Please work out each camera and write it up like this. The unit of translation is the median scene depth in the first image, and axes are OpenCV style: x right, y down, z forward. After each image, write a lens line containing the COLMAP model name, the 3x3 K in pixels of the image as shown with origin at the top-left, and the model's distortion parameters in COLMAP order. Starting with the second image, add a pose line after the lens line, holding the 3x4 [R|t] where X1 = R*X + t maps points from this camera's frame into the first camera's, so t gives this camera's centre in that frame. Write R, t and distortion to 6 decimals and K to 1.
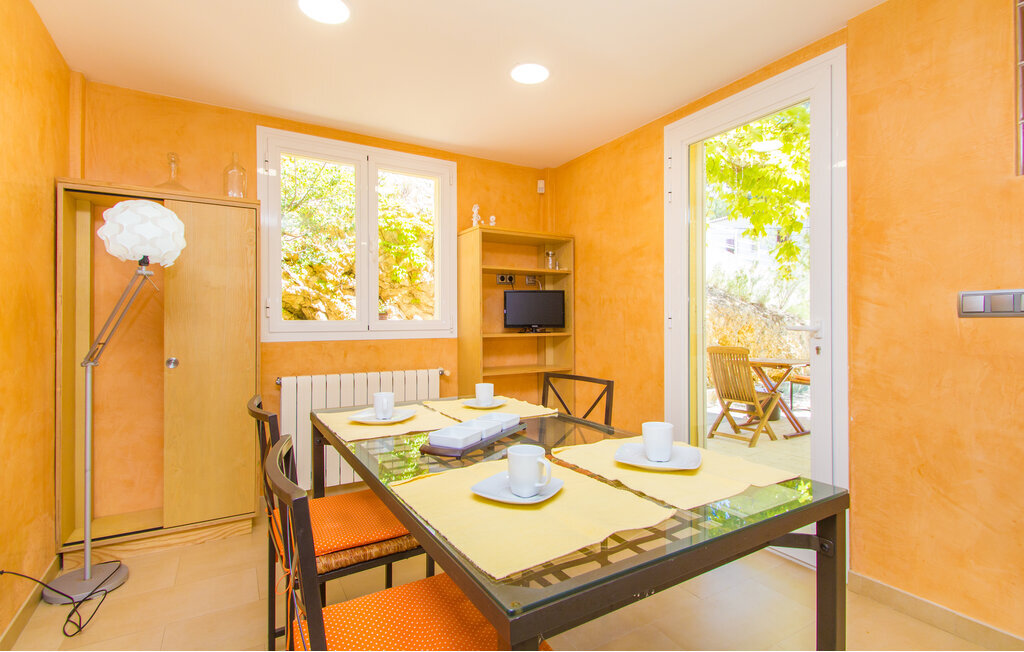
lens RADIAL K [[477.2, 0, 514.0], [0, 477.2, 320.5], [0, 0, 1]] dist [0.008357, -0.000126]
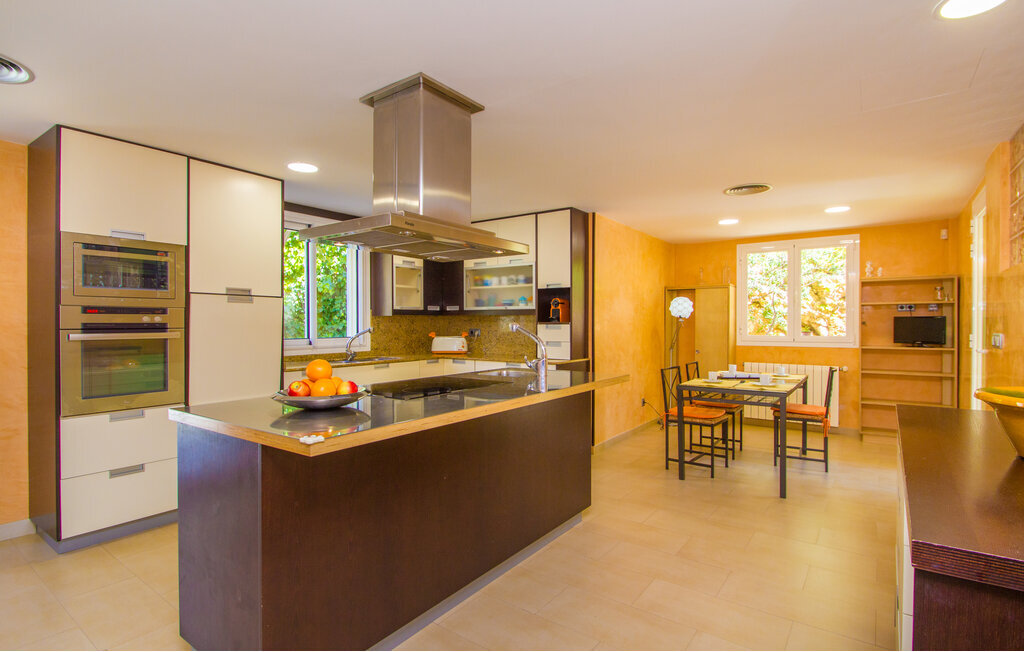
lens RADIAL K [[487.1, 0, 512.0], [0, 487.1, 326.0], [0, 0, 1]] dist [0.001769, 0.000041]
pose [[0.378676, 0.007581, -0.925498, 0.871511], [0.001198, 0.999962, 0.008682, -0.047609], [0.925529, -0.004397, 0.378652, -0.602014]]
